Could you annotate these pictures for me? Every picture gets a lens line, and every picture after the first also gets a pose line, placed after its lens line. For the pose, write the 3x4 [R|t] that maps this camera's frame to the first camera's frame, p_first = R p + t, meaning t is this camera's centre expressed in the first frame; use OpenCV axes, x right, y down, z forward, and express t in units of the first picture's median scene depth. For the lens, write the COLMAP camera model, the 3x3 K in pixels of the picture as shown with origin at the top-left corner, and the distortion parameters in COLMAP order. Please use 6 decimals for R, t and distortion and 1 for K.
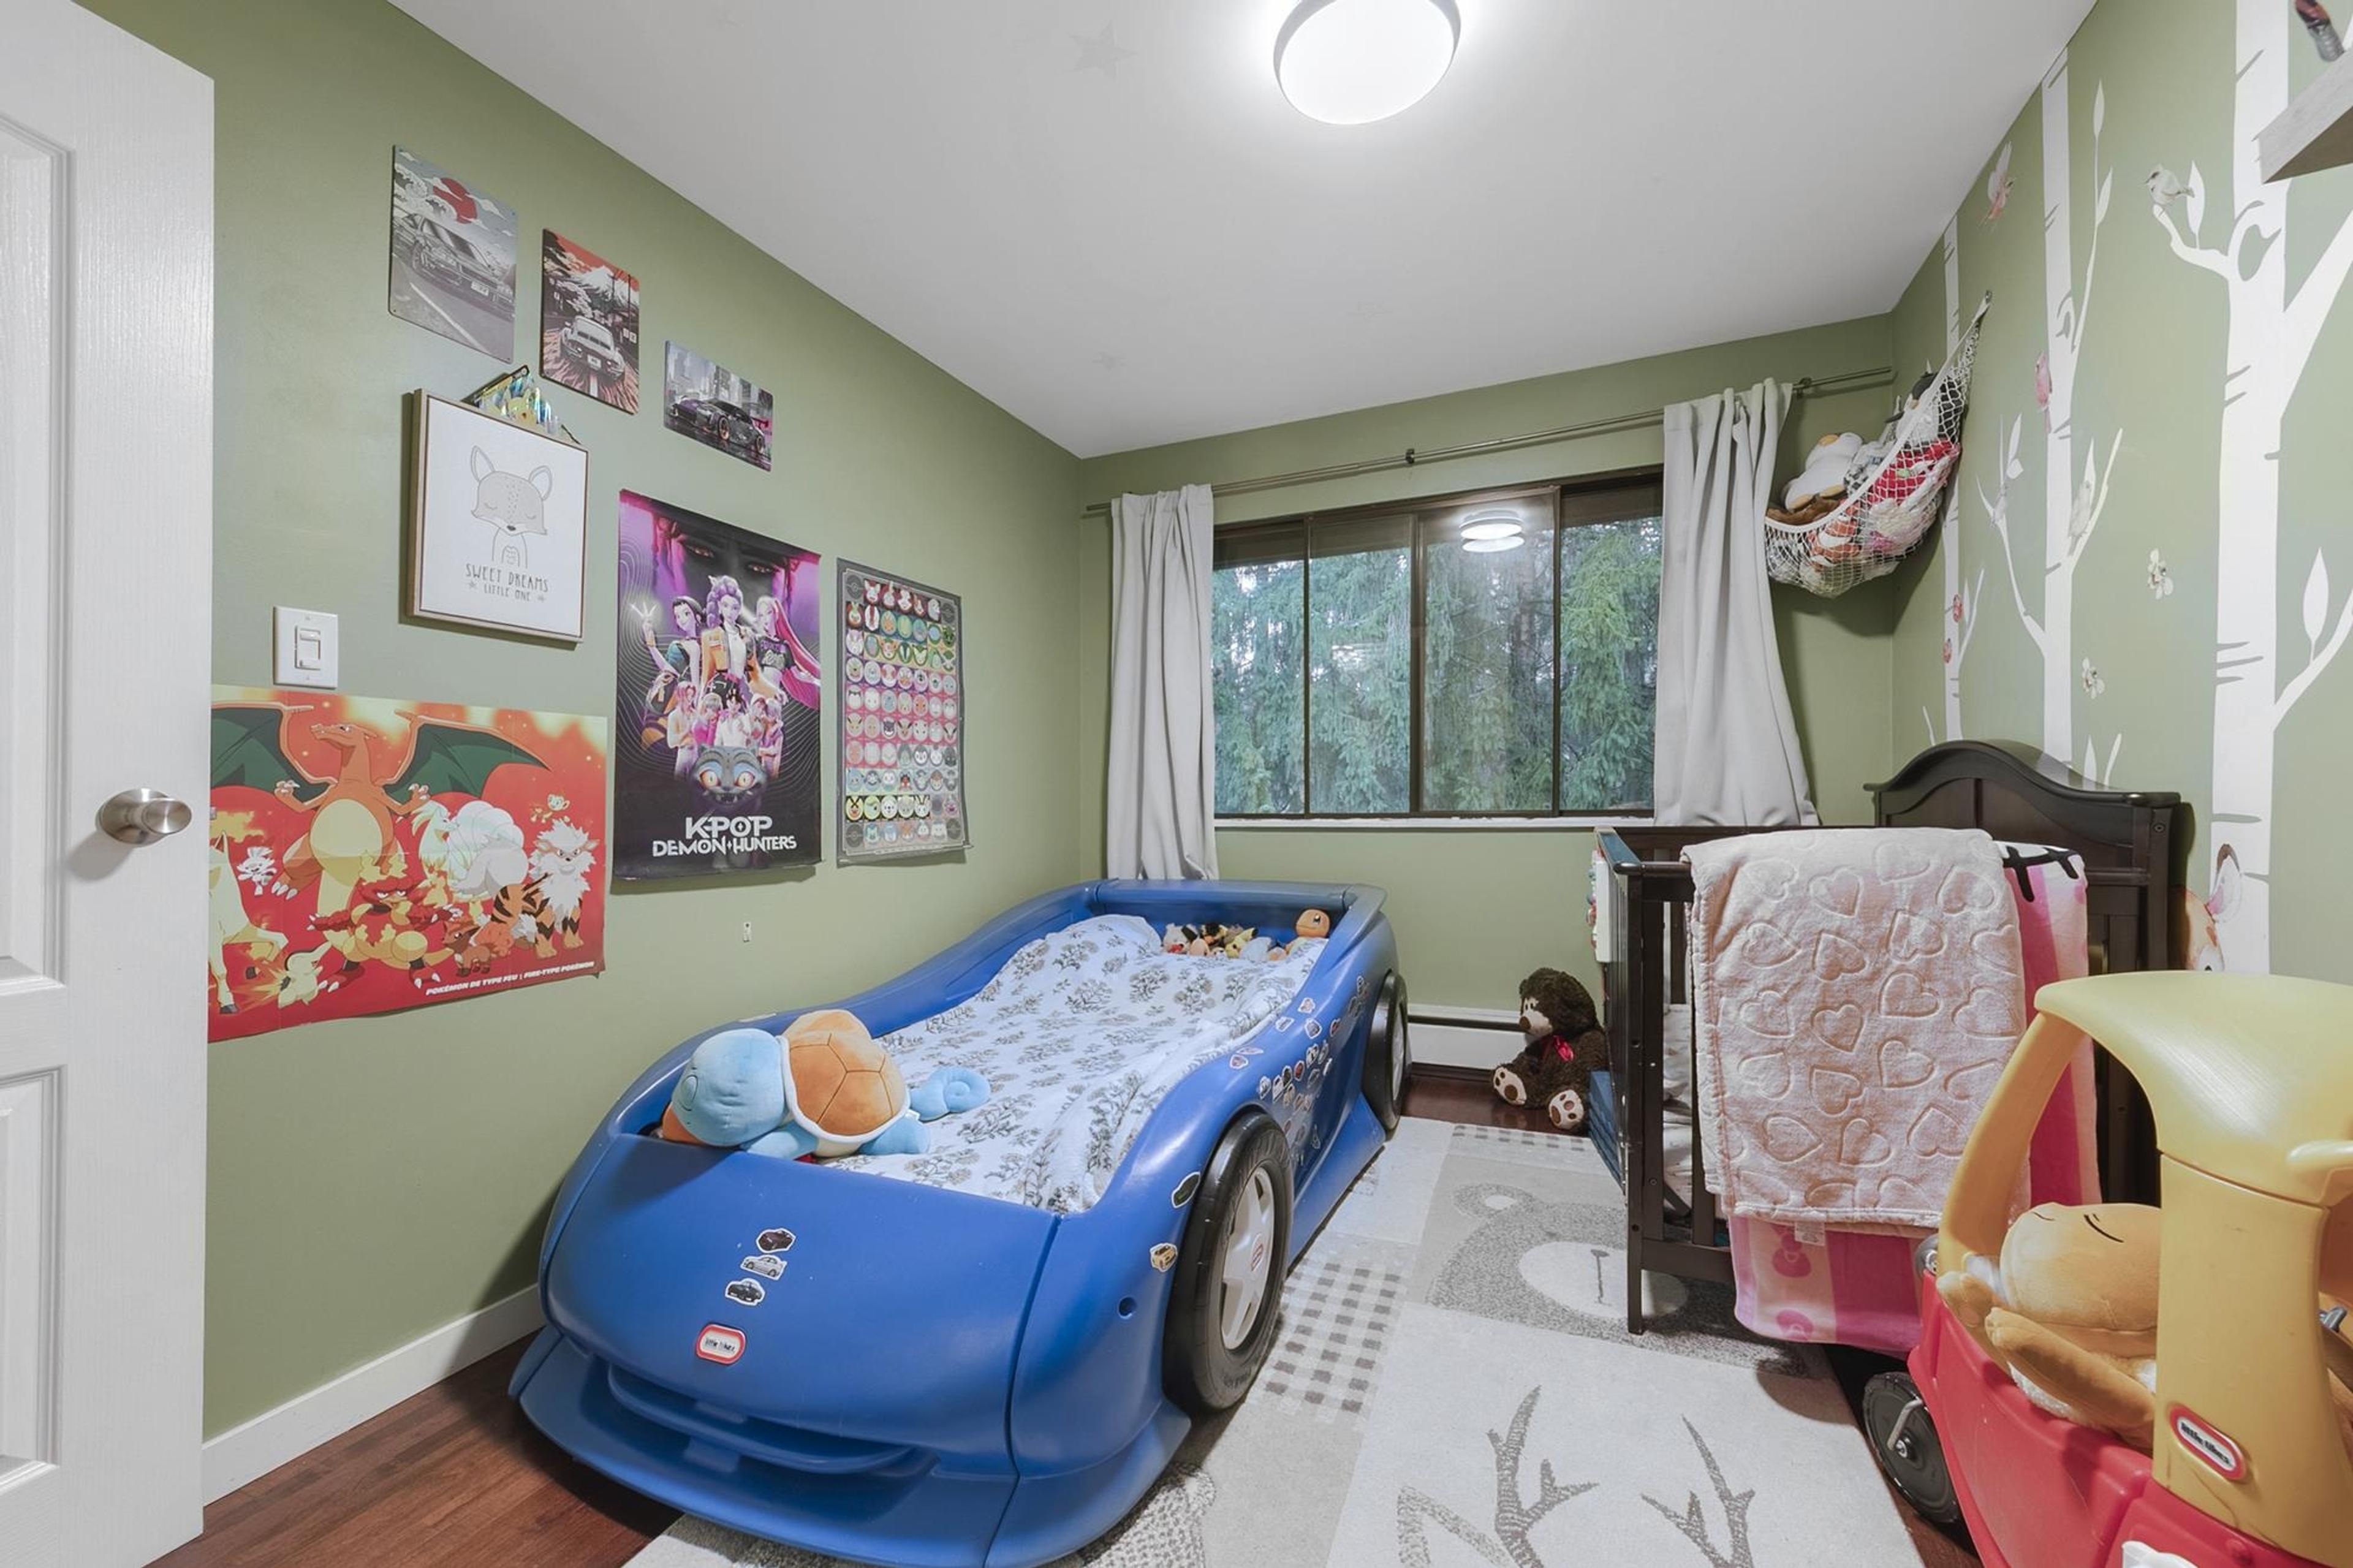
lens RADIAL K [[855.8, 0, 1176.4], [0, 855.8, 785.4], [0, 0, 1]] dist [0.002757, -0.000420]
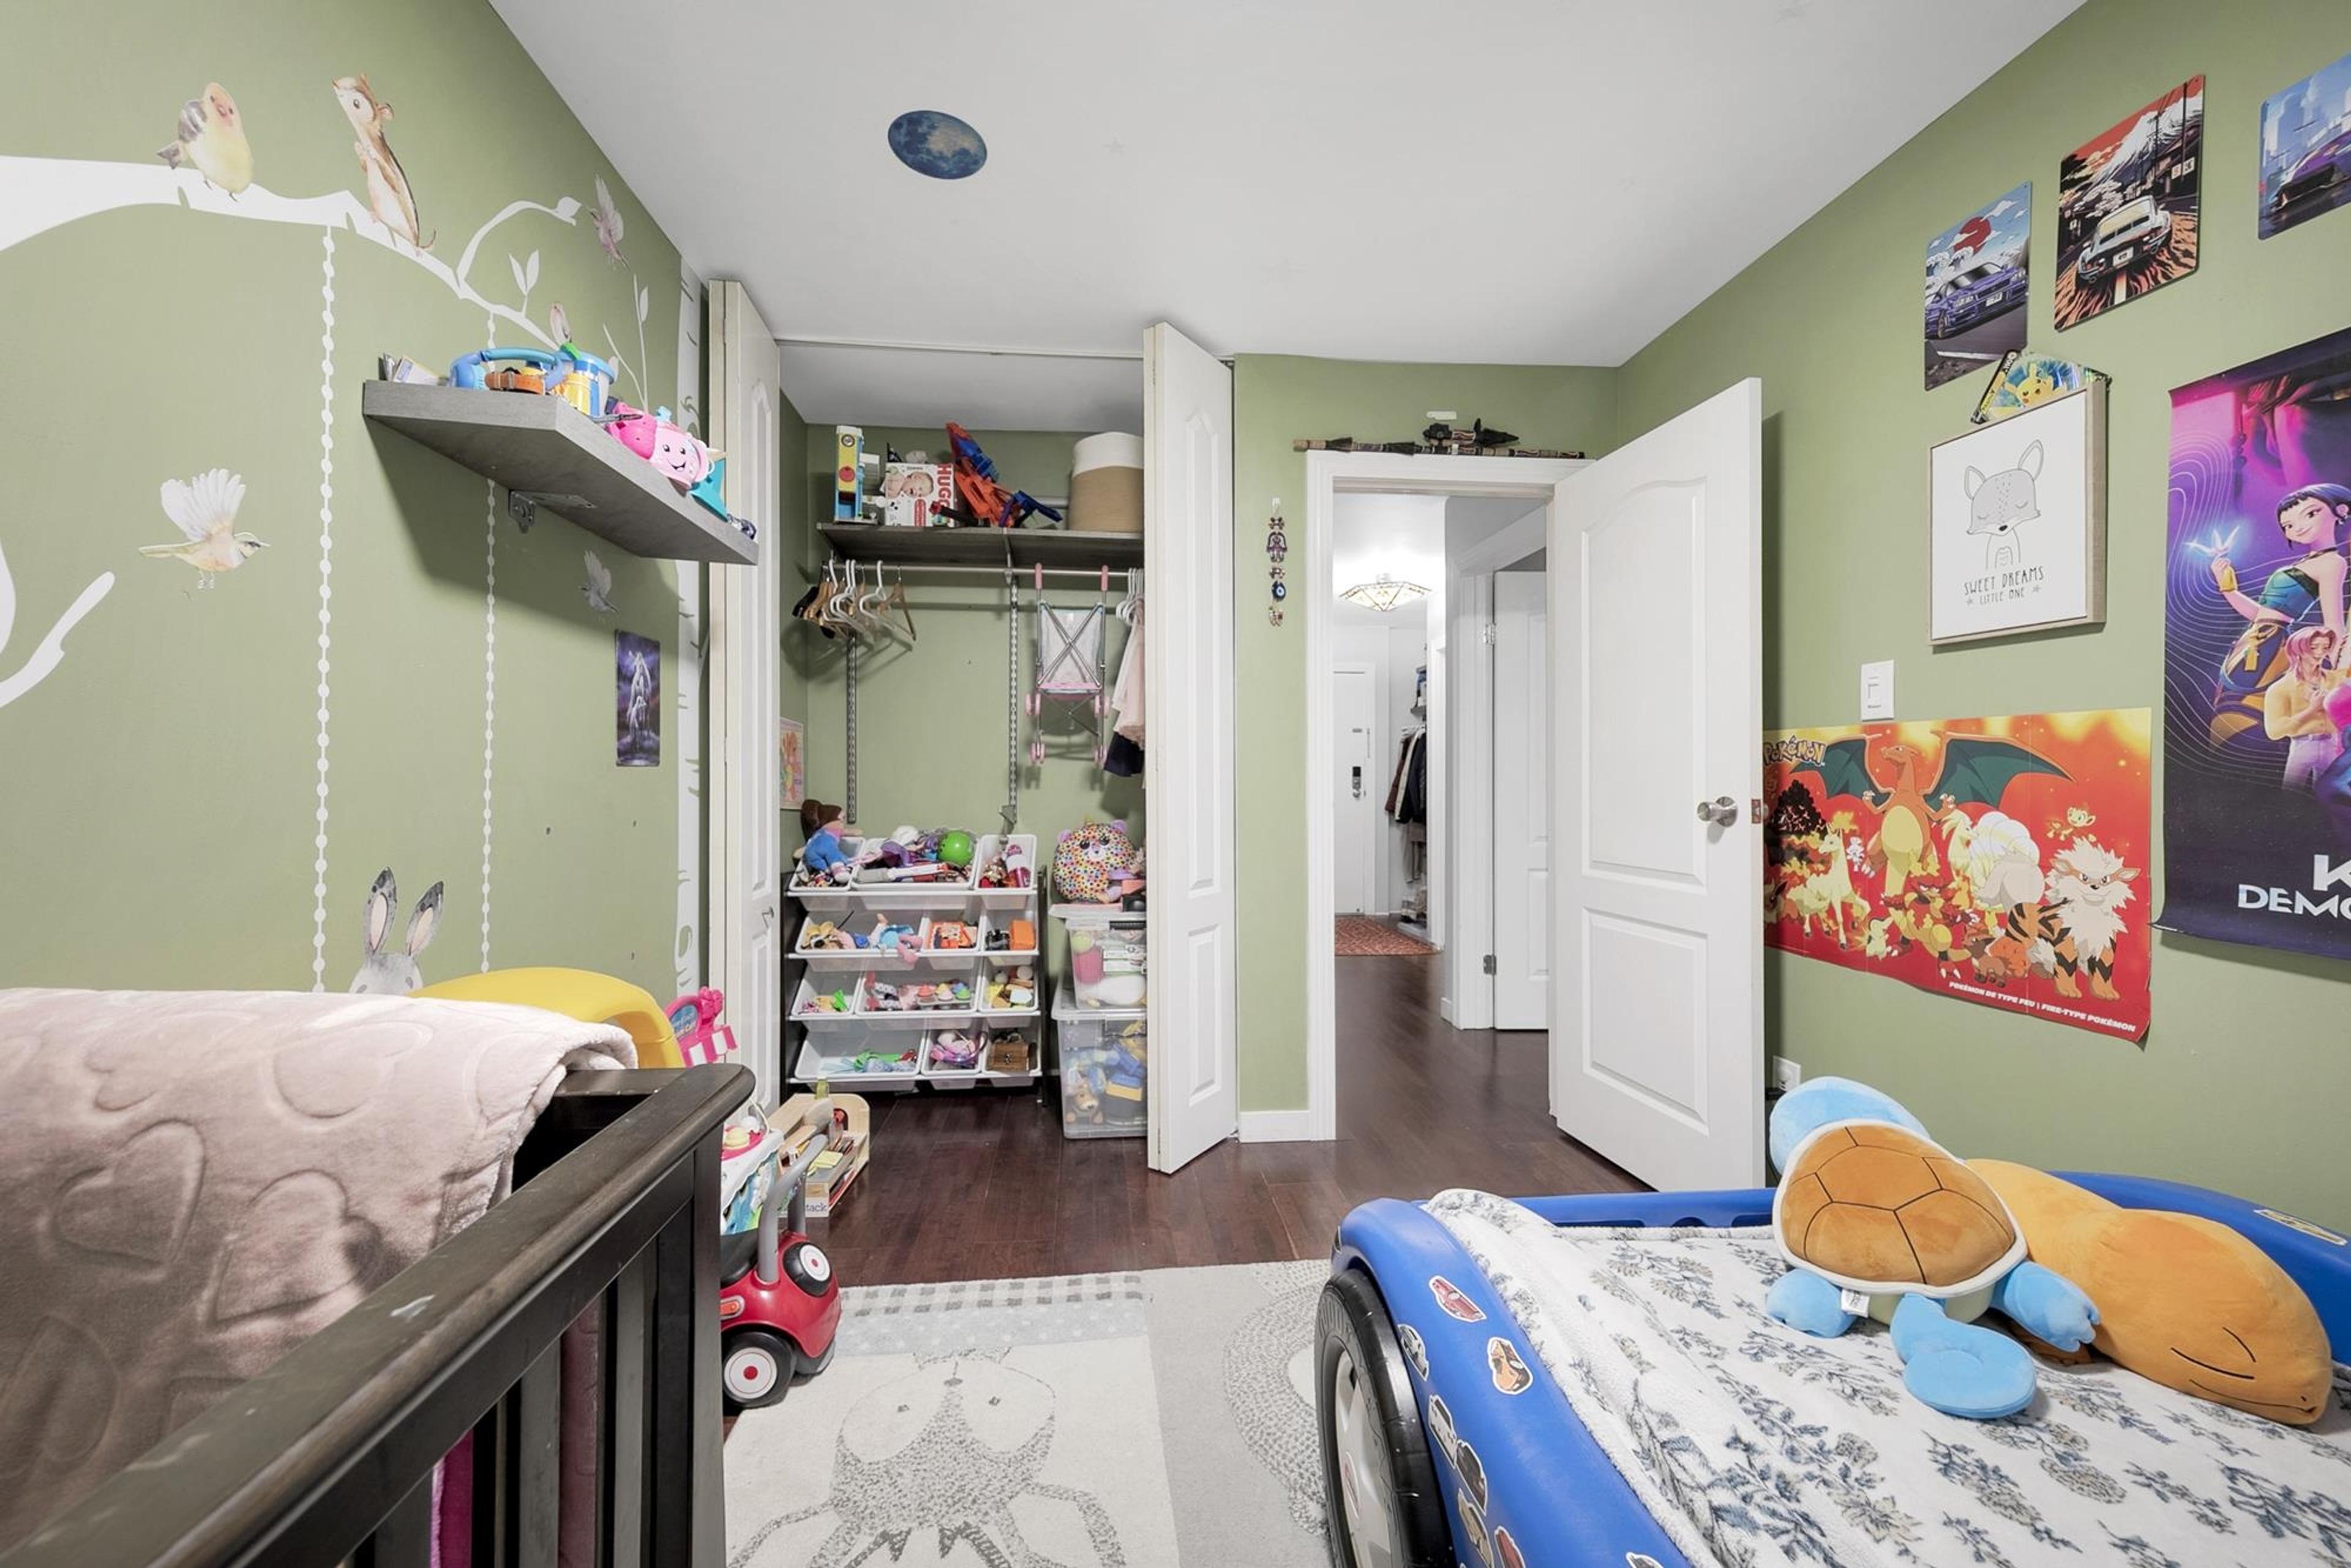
lens RADIAL K [[855.1, 0, 1169.0], [0, 855.1, 779.3], [0, 0, 1]] dist [0.002757, -0.000420]
pose [[-0.863296, -0.007983, -0.504635, 0.499730], [-0.006358, 0.999968, -0.004943, -0.008120], [0.504658, -0.001058, -0.863319, 1.326352]]
